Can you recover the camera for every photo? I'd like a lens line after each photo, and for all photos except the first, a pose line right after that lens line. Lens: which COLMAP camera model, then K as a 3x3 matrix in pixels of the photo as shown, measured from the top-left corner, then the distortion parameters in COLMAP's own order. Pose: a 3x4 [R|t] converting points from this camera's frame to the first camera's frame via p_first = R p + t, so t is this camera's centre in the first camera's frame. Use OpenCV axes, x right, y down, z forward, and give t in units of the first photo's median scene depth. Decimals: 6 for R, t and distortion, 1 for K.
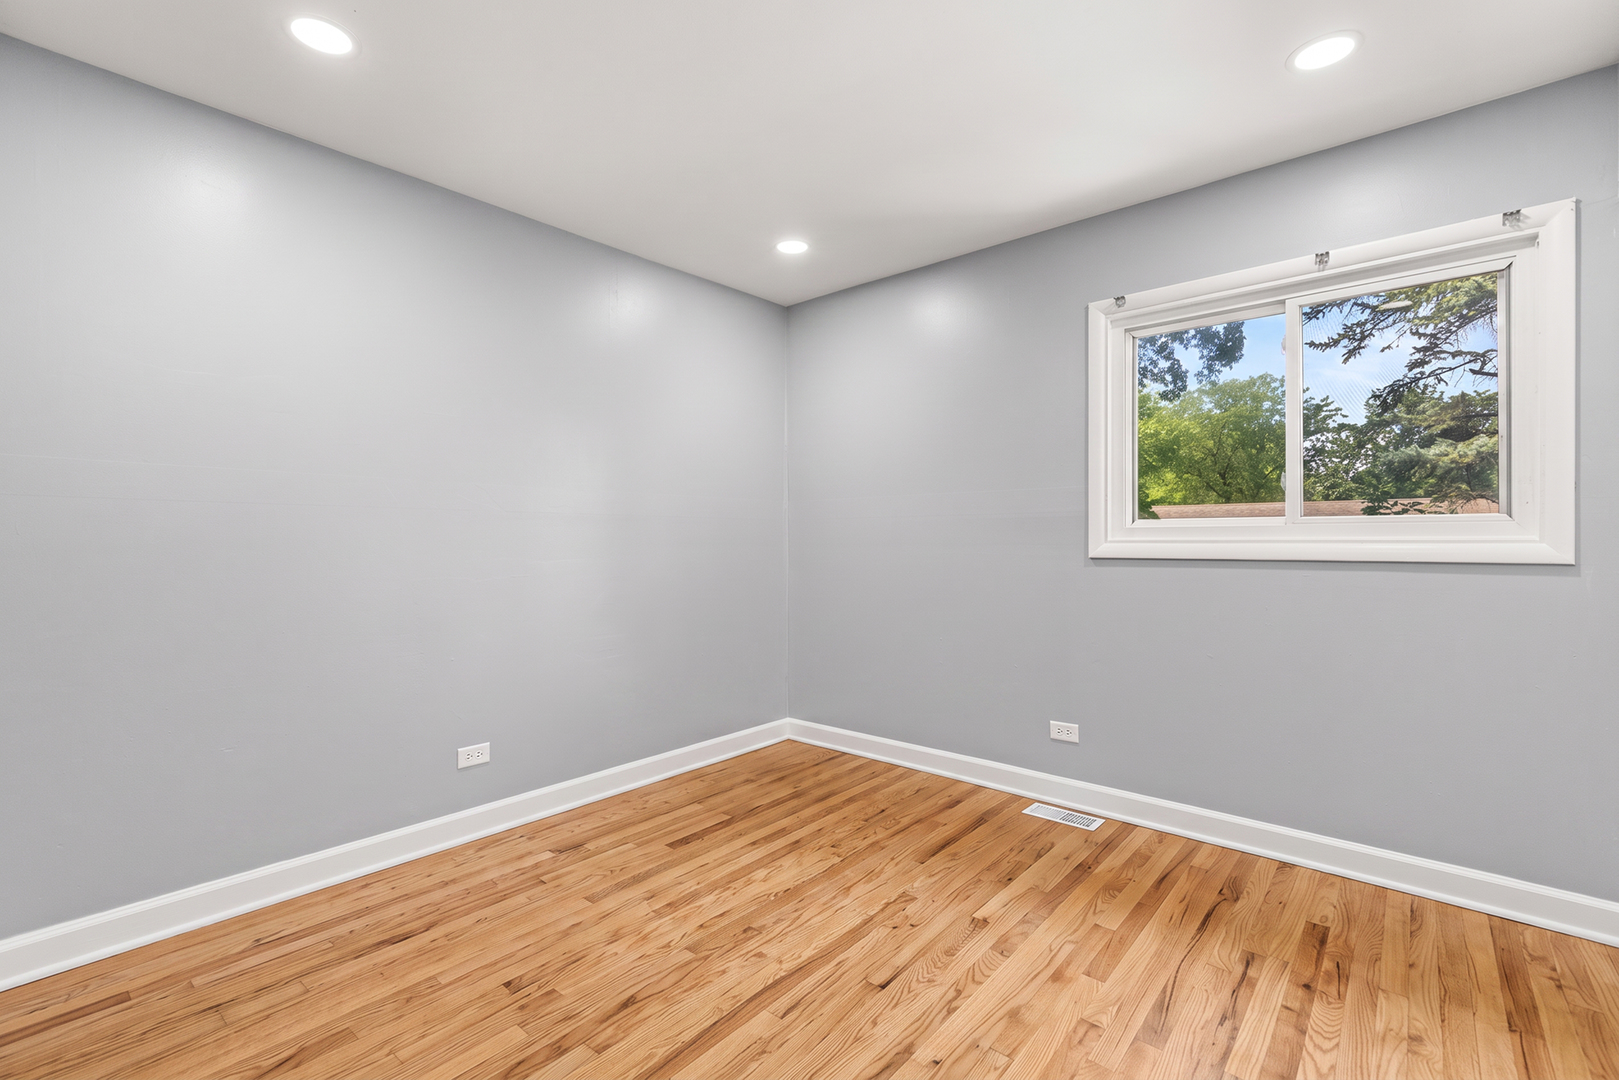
lens RADIAL K [[716.7, 0, 809.5], [0, 716.7, 540.0], [0, 0, 1]] dist [-0.001892, -0.000081]
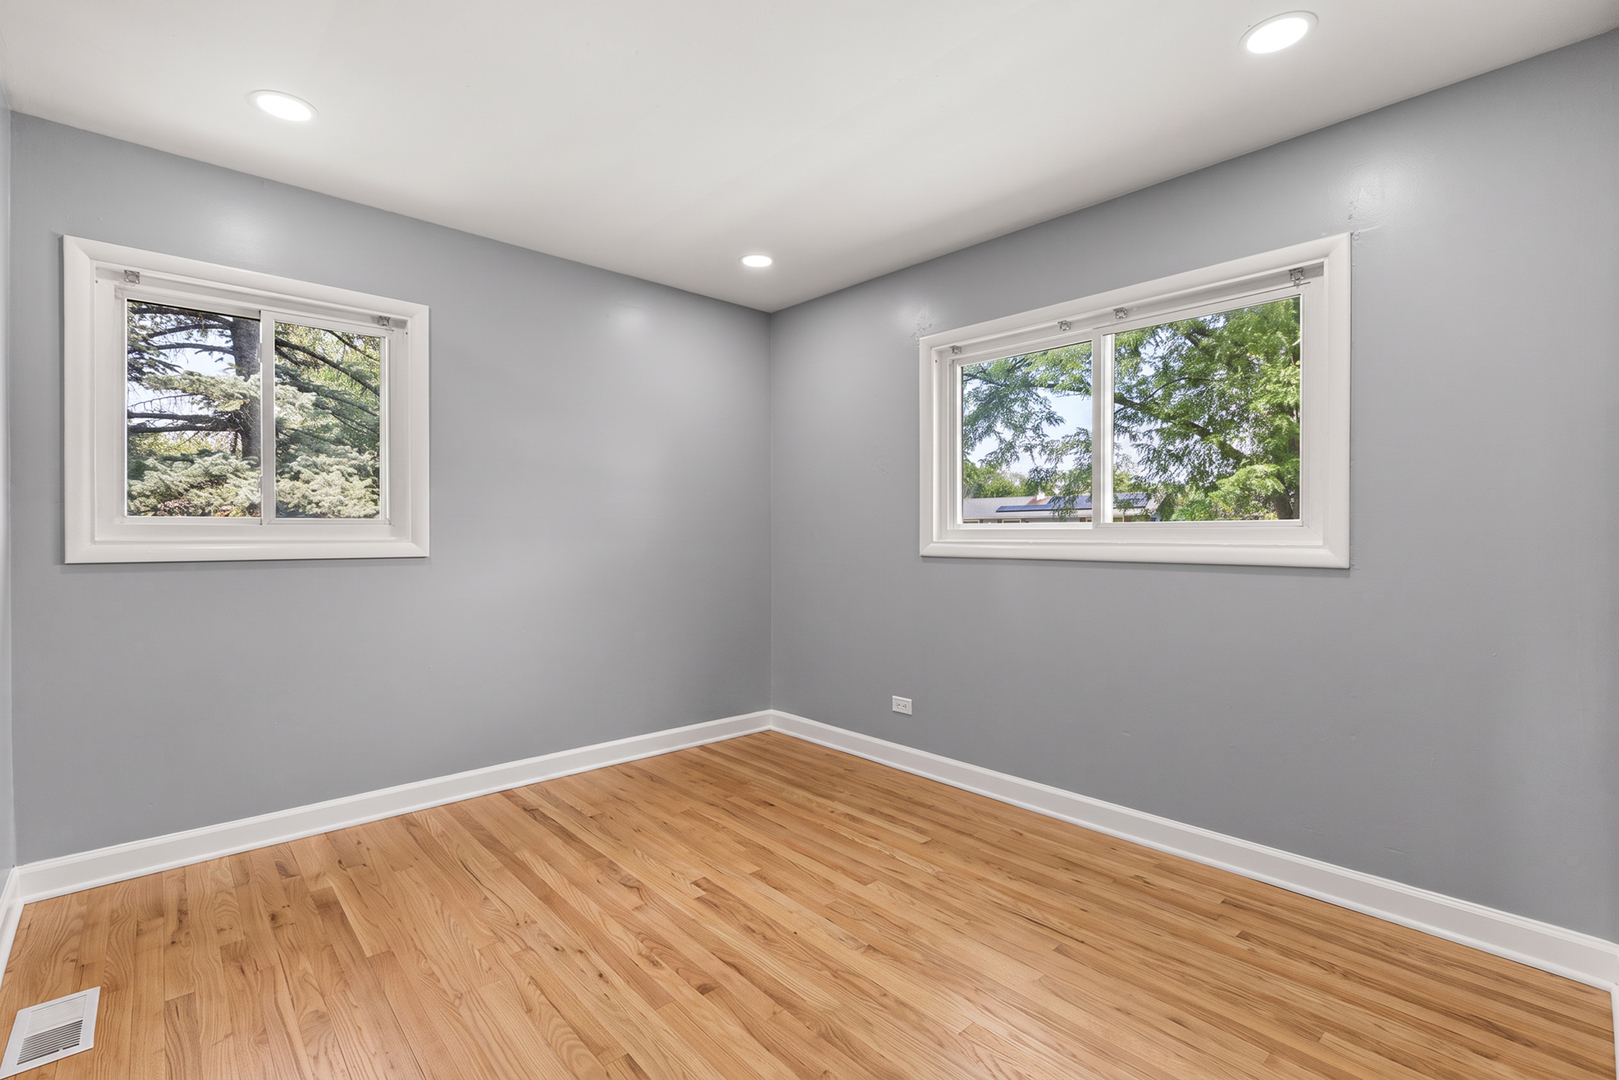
lens RADIAL K [[716.7, 0, 809.5], [0, 716.7, 540.0], [0, 0, 1]] dist [-0.001892, -0.000081]
pose [[0.993467, 0.006126, -0.113951, 0.196464], [-0.006055, 0.999981, 0.000969, -0.001189], [0.113955, -0.000272, 0.993486, -0.045395]]
